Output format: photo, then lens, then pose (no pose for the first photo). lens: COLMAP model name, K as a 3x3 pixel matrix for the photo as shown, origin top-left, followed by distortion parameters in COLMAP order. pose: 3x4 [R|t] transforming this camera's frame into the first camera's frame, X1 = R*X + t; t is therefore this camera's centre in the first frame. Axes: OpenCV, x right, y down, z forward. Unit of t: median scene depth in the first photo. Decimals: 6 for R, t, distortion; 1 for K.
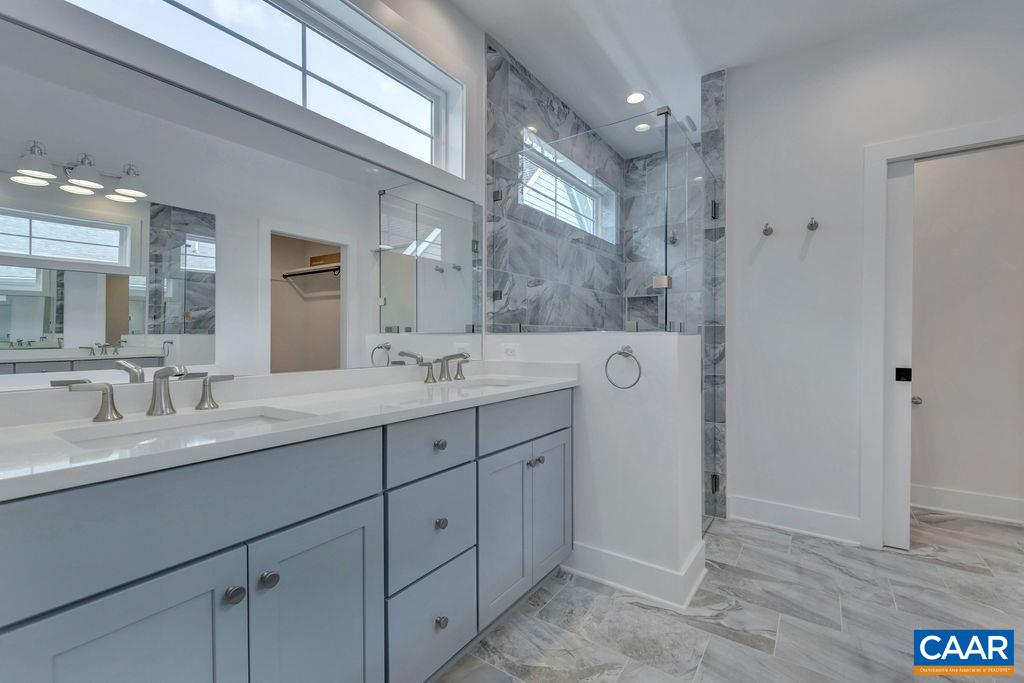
lens RADIAL K [[444.1, 0, 508.0], [0, 444.1, 341.1], [0, 0, 1]] dist [0.002337, -0.001582]
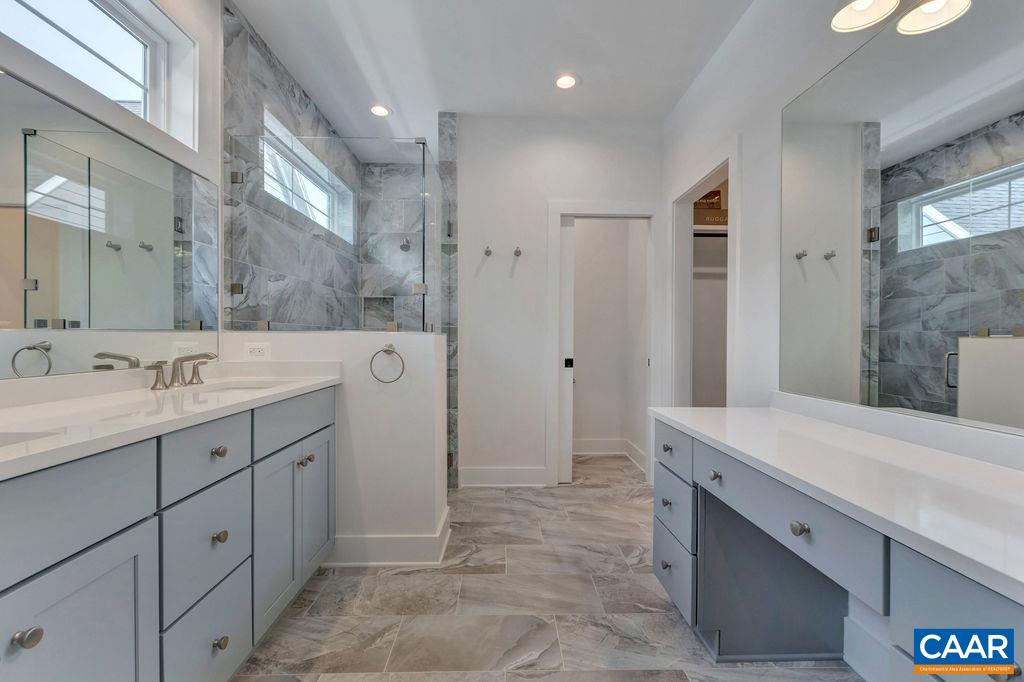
lens RADIAL K [[444.1, 0, 515.2], [0, 444.1, 340.1], [0, 0, 1]] dist [0.002337, -0.001582]
pose [[0.801613, 0.000746, 0.597842, -0.114351], [-0.000933, 1.000000, 0.000002, 0.000190], [-0.597842, -0.000560, 0.801614, -0.057917]]
